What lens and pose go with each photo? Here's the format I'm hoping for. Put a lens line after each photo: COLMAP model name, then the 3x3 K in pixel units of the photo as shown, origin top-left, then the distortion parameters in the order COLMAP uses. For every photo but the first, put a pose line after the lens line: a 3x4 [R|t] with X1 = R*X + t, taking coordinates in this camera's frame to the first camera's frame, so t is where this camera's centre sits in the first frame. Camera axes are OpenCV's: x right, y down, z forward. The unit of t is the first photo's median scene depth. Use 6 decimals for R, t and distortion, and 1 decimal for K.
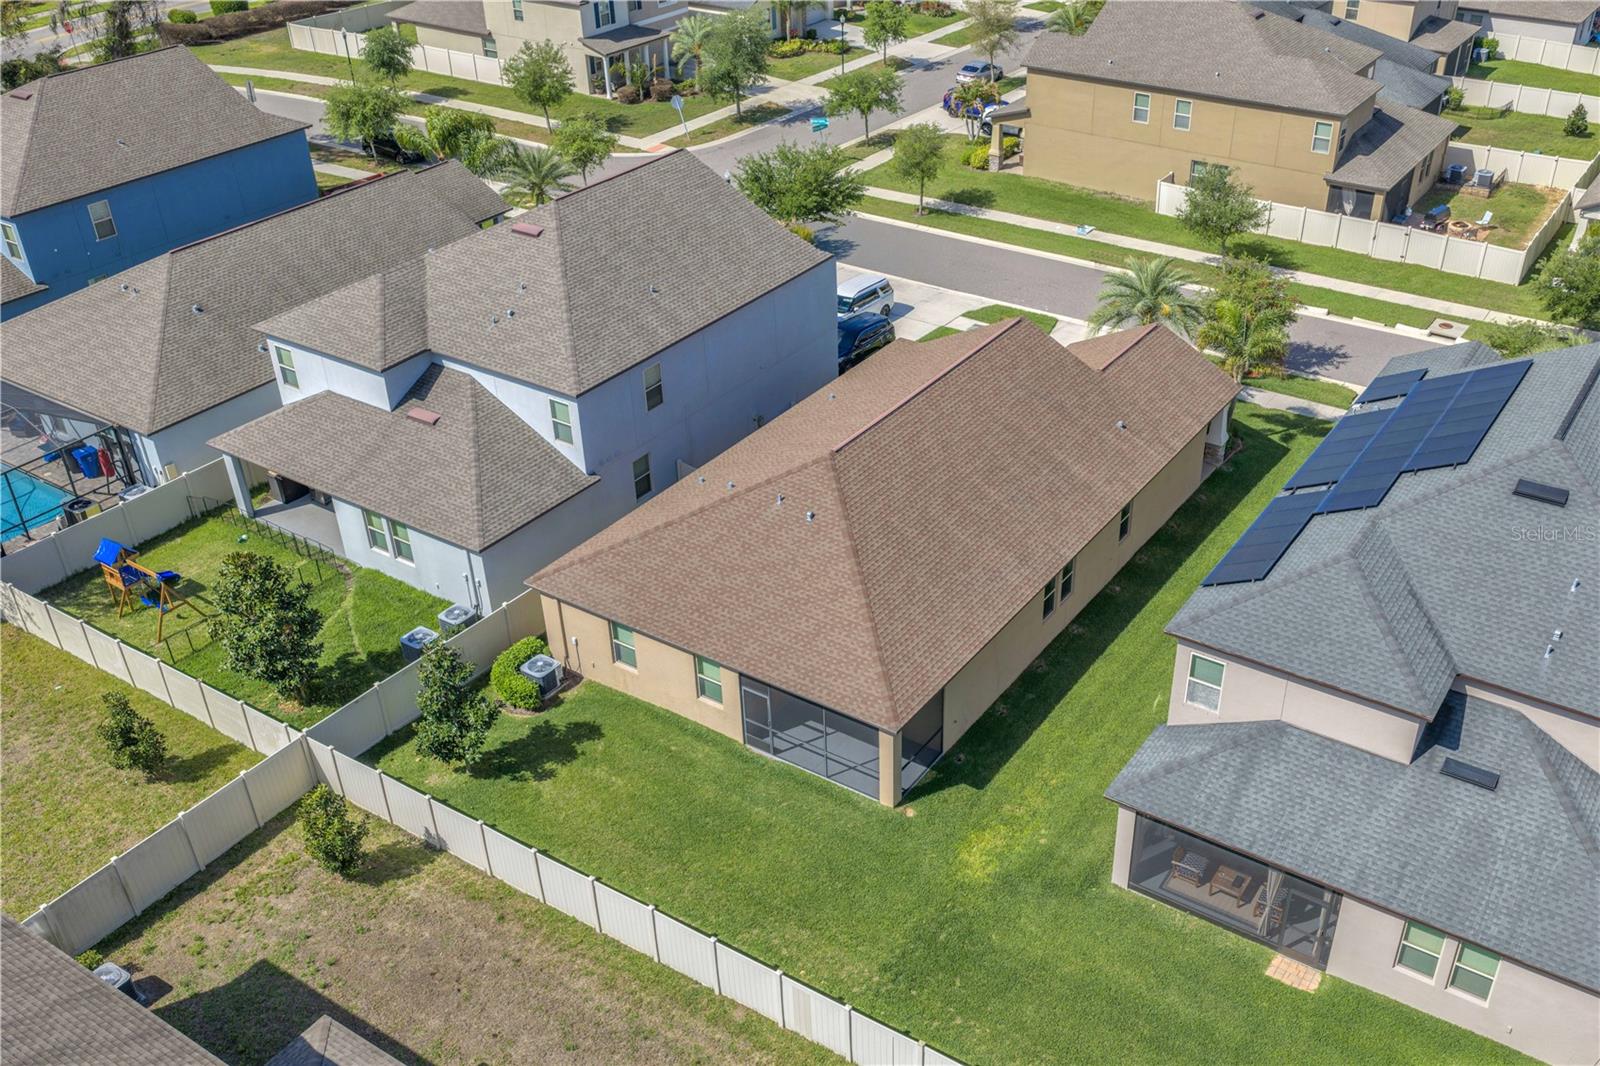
lens RADIAL K [[1493.7, 0, 891.1], [0, 1493.7, 578.7], [0, 0, 1]] dist [-0.011782, -0.016754]
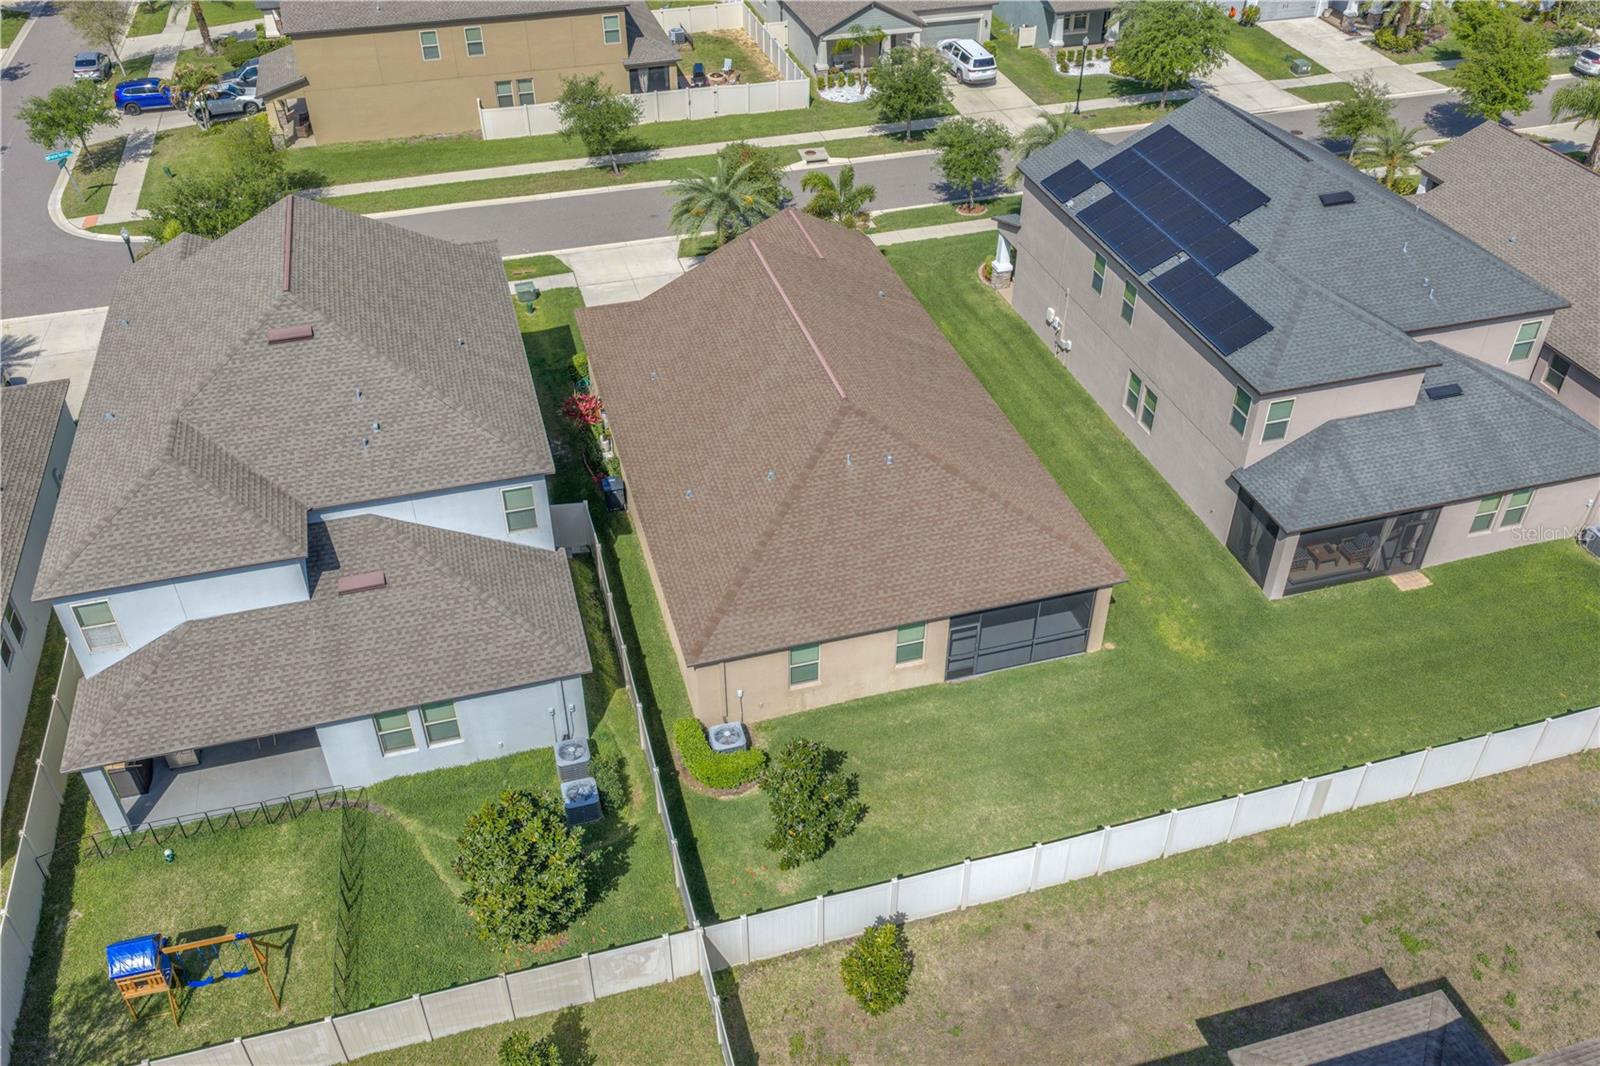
lens RADIAL K [[1315.8, 0, 800.0], [0, 1315.8, 533.0], [0, 0, 1]] dist [0.014202, -0.017799]
pose [[0.662667, -0.457880, 0.592636, -0.571891], [0.410735, 0.883900, 0.223645, -0.196768], [-0.626234, 0.095214, 0.773799, 0.295899]]
